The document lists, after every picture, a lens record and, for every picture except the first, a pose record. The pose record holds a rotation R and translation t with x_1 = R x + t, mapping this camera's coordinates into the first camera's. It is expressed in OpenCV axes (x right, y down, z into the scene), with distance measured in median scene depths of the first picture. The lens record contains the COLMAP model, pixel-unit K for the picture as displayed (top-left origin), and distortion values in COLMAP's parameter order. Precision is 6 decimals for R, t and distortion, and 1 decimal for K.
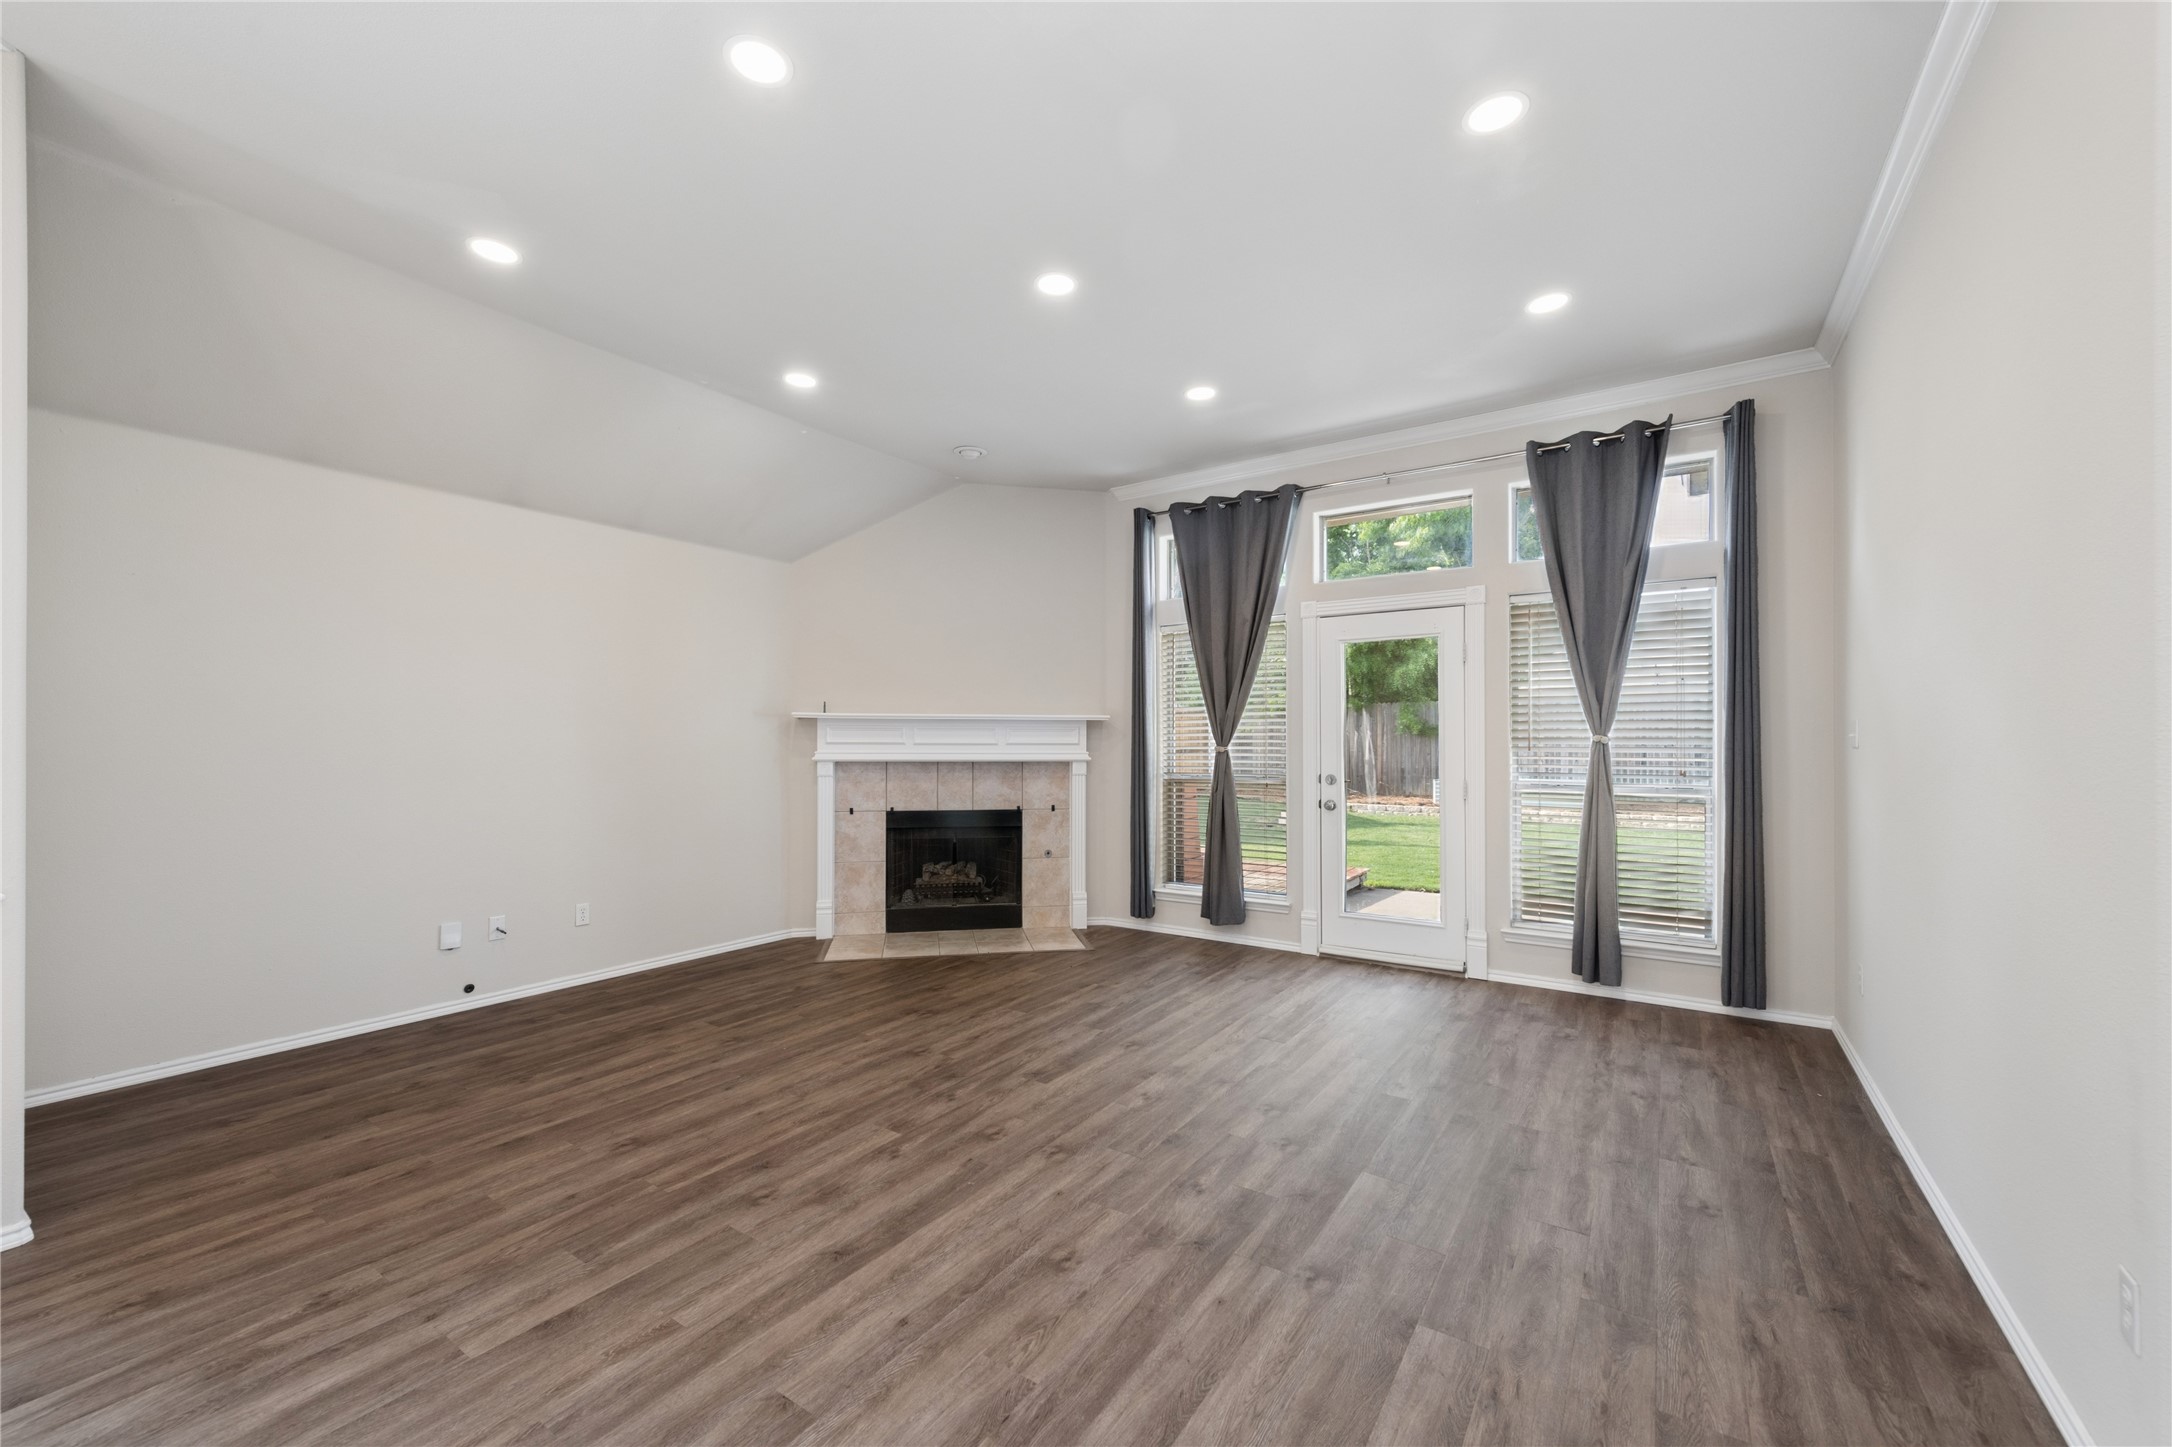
lens RADIAL K [[852.2, 0, 1095.0], [0, 852.2, 737.5], [0, 0, 1]] dist [0.013151, -0.004396]
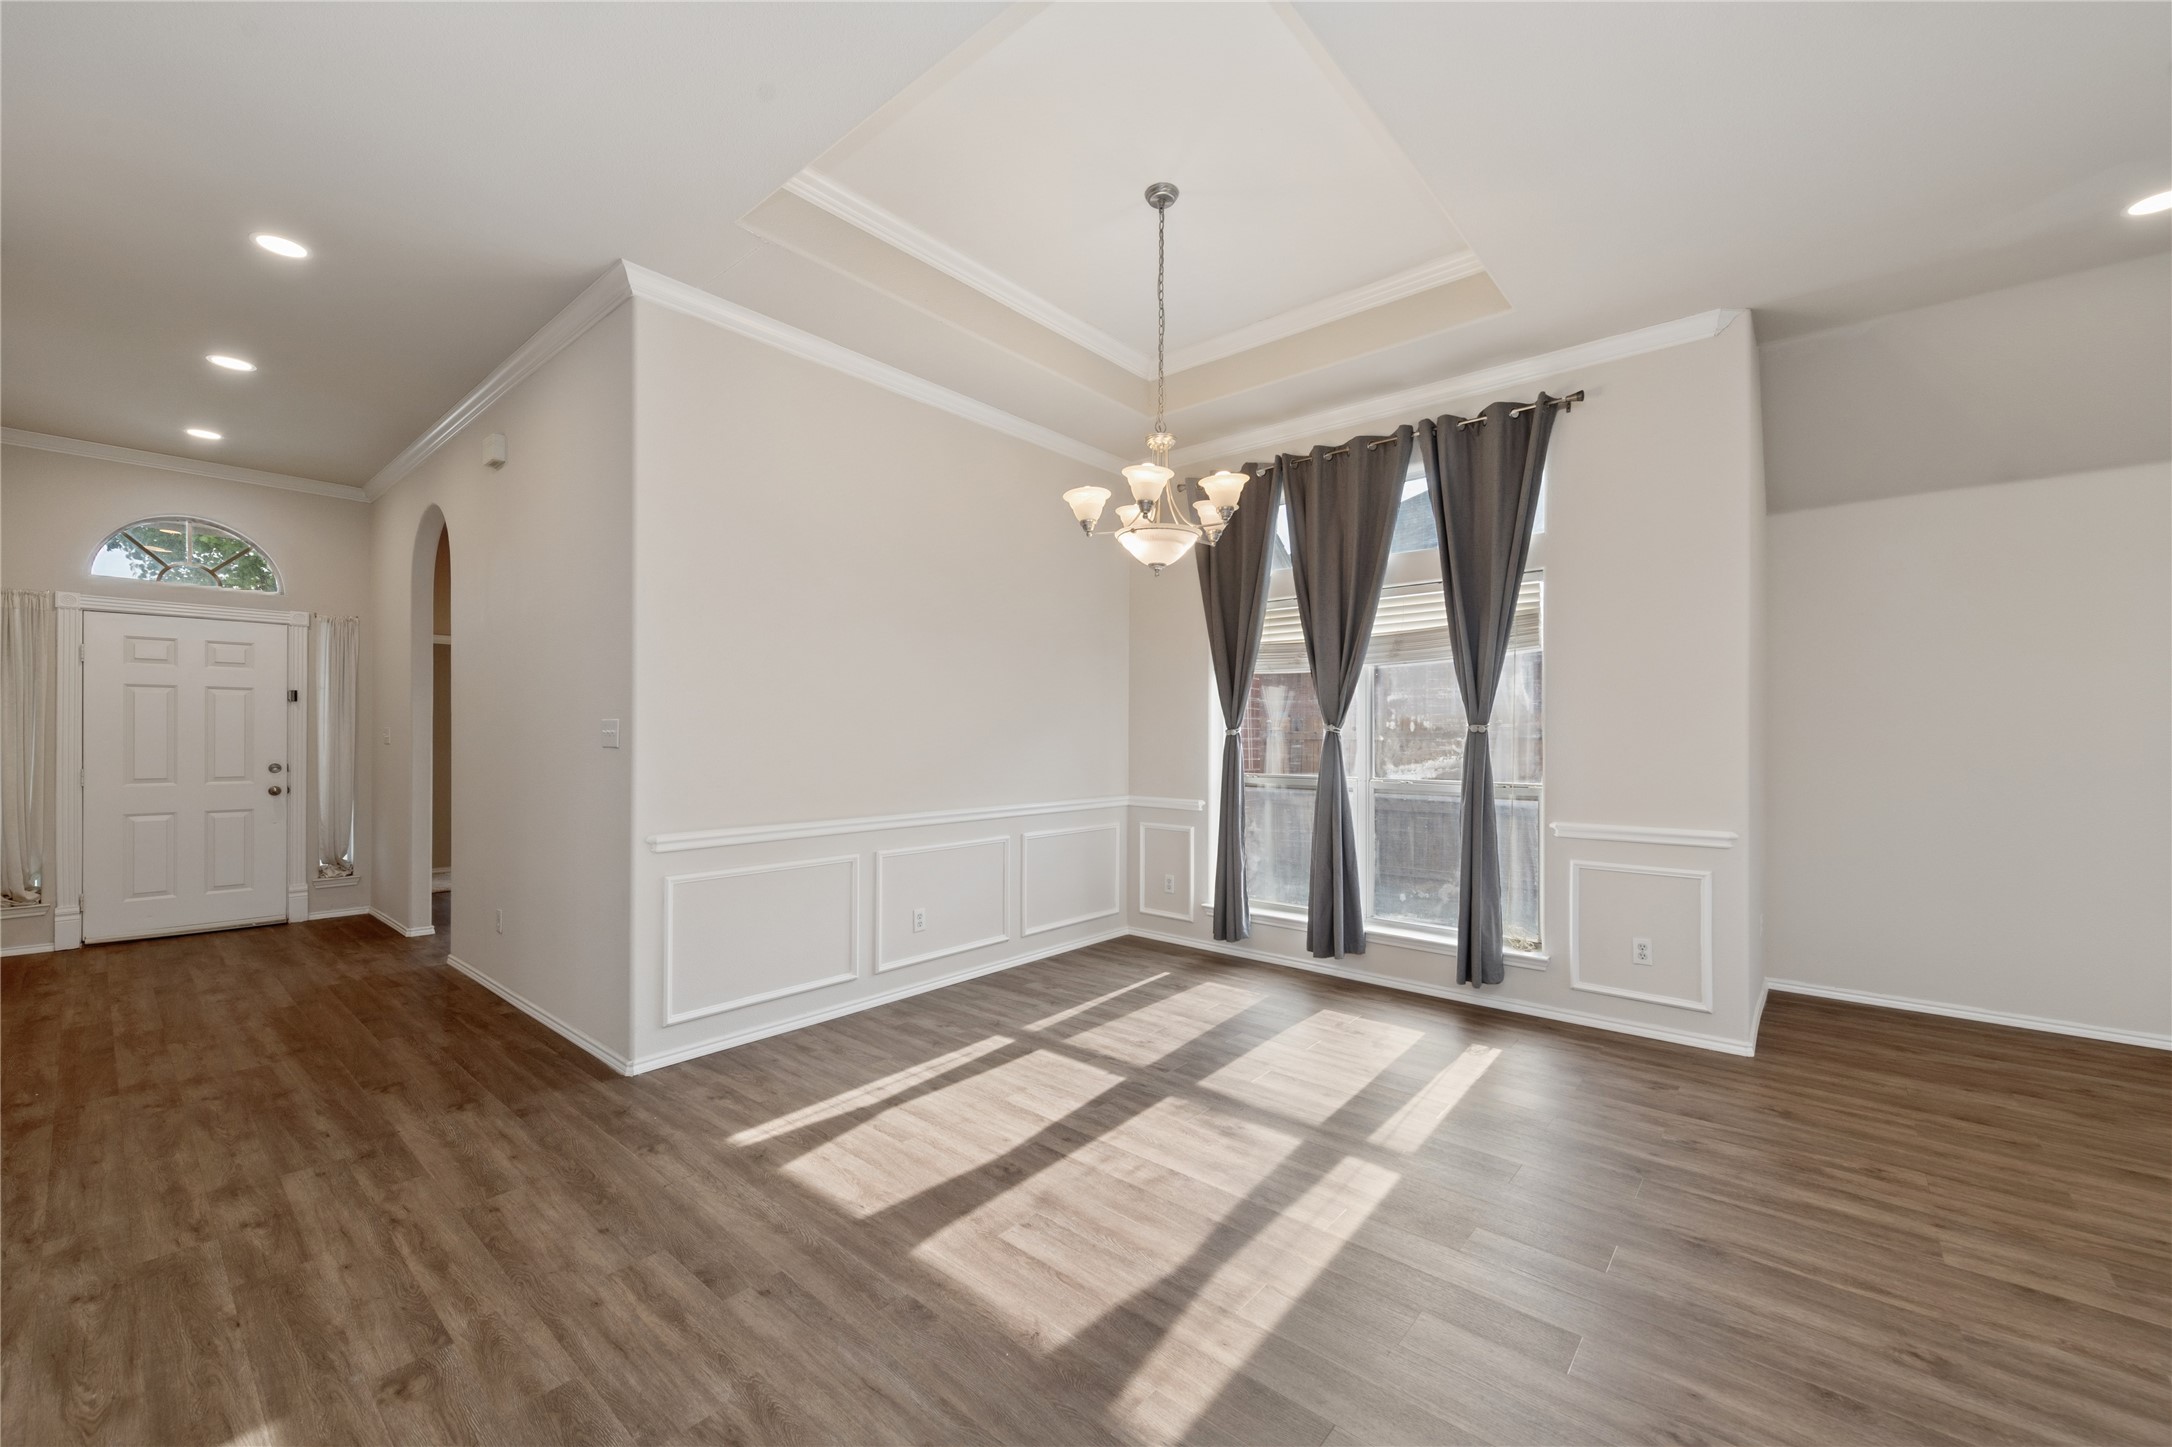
lens RADIAL K [[852.2, 0, 1078.1], [0, 852.2, 739.4], [0, 0, 1]] dist [0.013151, -0.004396]
pose [[-0.126644, 0.003379, -0.991943, 0.257726], [0.000600, 0.999994, 0.003329, -0.002697], [0.991948, -0.000174, -0.126645, -0.016195]]
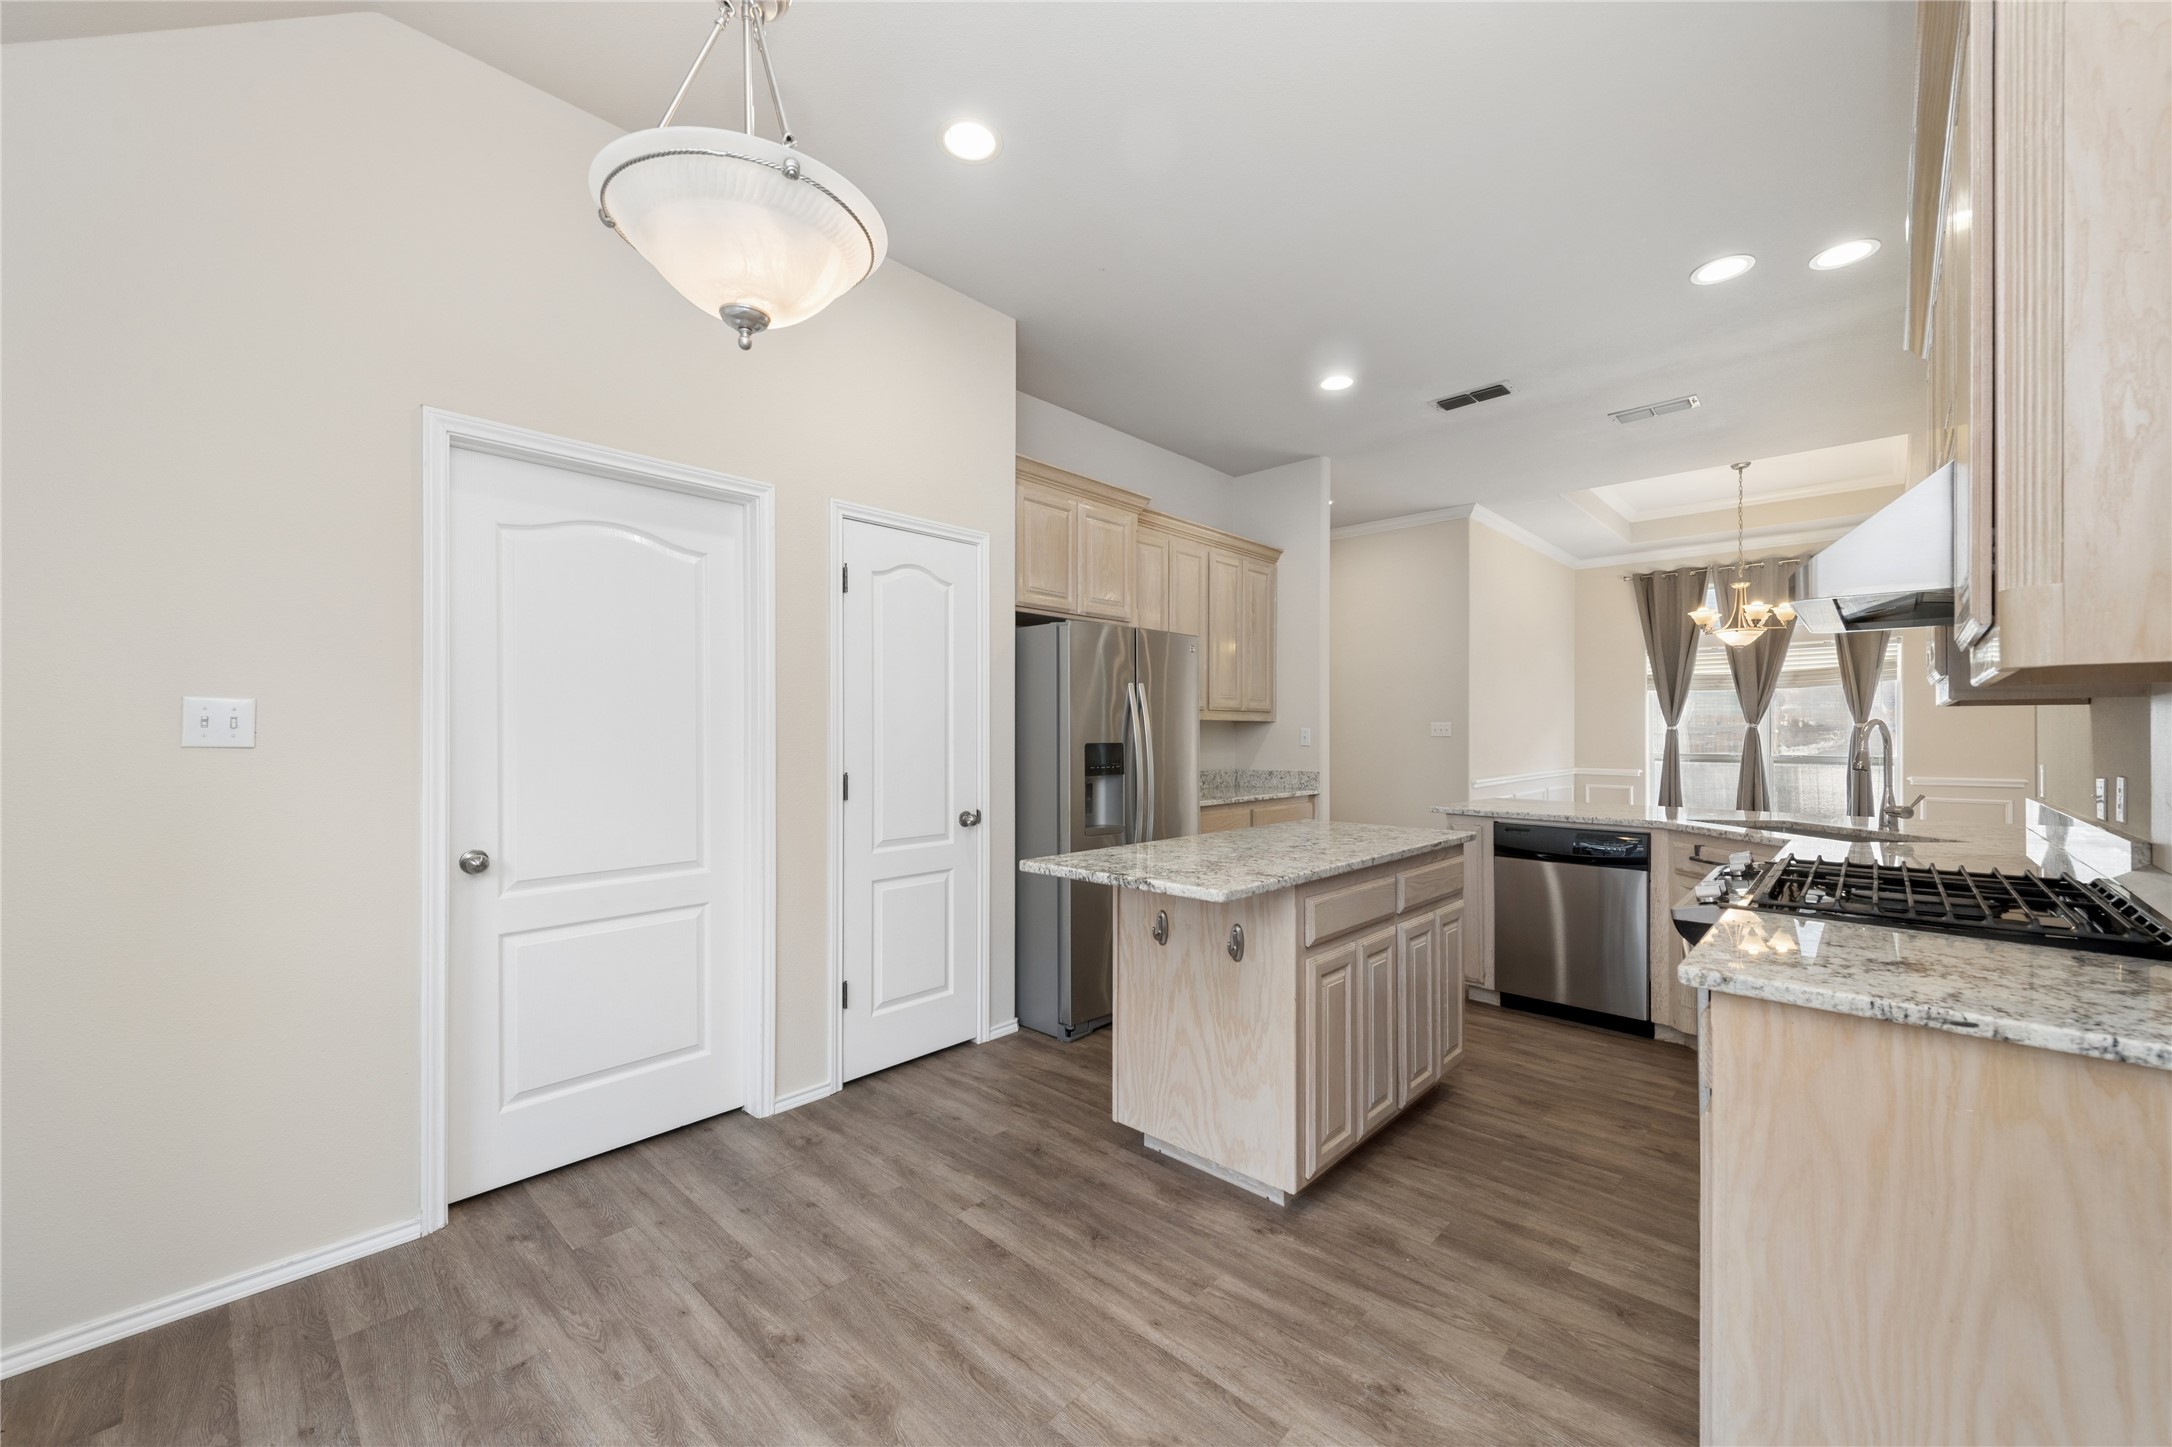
lens RADIAL K [[852.2, 0, 1092.6], [0, 852.2, 727.9], [0, 0, 1]] dist [0.013151, -0.004396]
pose [[-0.166281, -0.005550, -0.986063, 1.223227], [0.004220, 0.999971, -0.006340, -0.001920], [0.986069, -0.005216, -0.166253, -0.940732]]
